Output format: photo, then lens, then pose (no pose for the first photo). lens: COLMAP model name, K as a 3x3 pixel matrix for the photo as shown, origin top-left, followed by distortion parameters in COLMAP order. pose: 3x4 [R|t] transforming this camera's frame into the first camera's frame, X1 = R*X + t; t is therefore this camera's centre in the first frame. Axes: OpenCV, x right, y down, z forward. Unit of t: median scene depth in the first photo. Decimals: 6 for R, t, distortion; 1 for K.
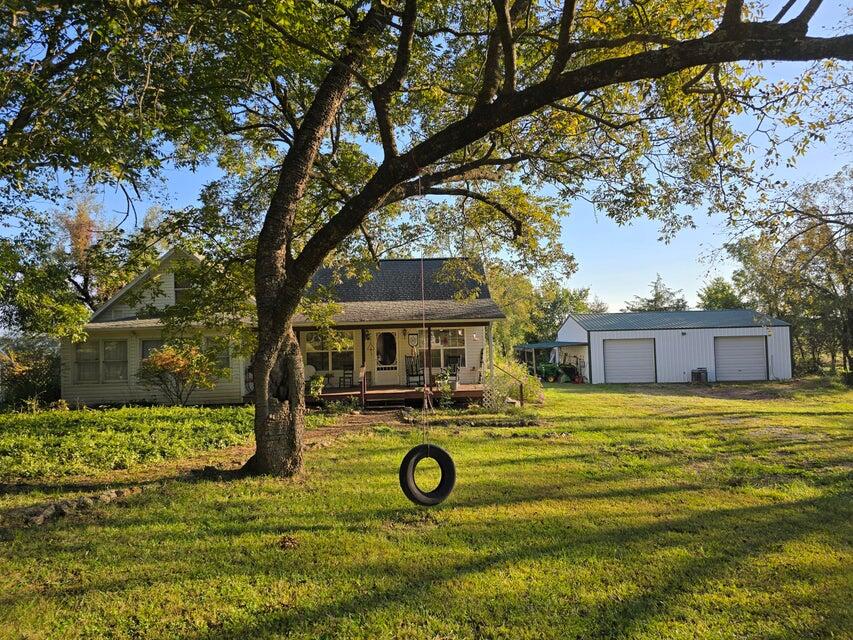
lens RADIAL K [[576.2, 0, 425.8], [0, 576.2, 320.3], [0, 0, 1]] dist [0.050108, -0.041701]
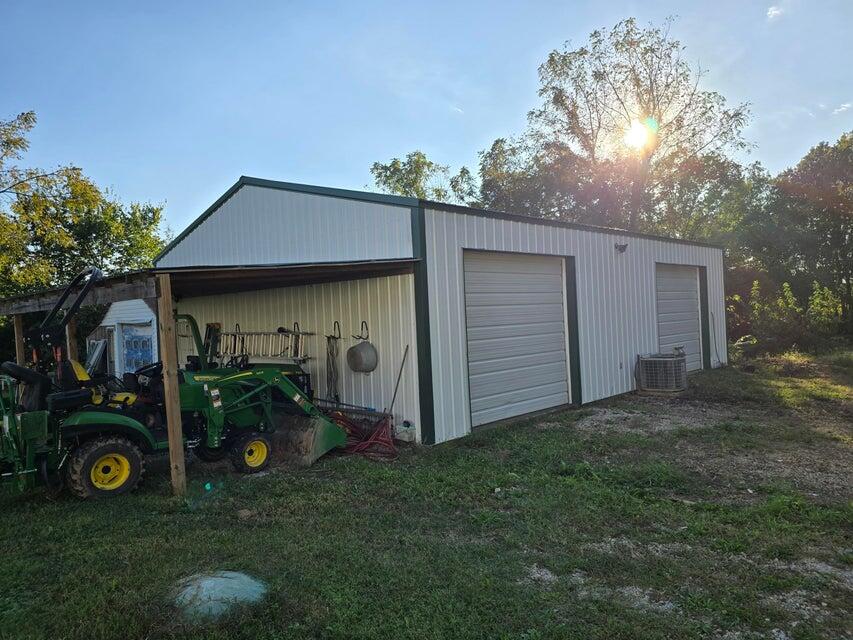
lens RADIAL K [[576.2, 0, 429.3], [0, 576.2, 319.8], [0, 0, 1]] dist [0.050108, -0.041701]
pose [[0.671193, -0.018185, 0.741059, 0.116724], [0.011773, 0.999834, 0.013873, 0.057116], [-0.741189, -0.000587, 0.671296, 0.837721]]
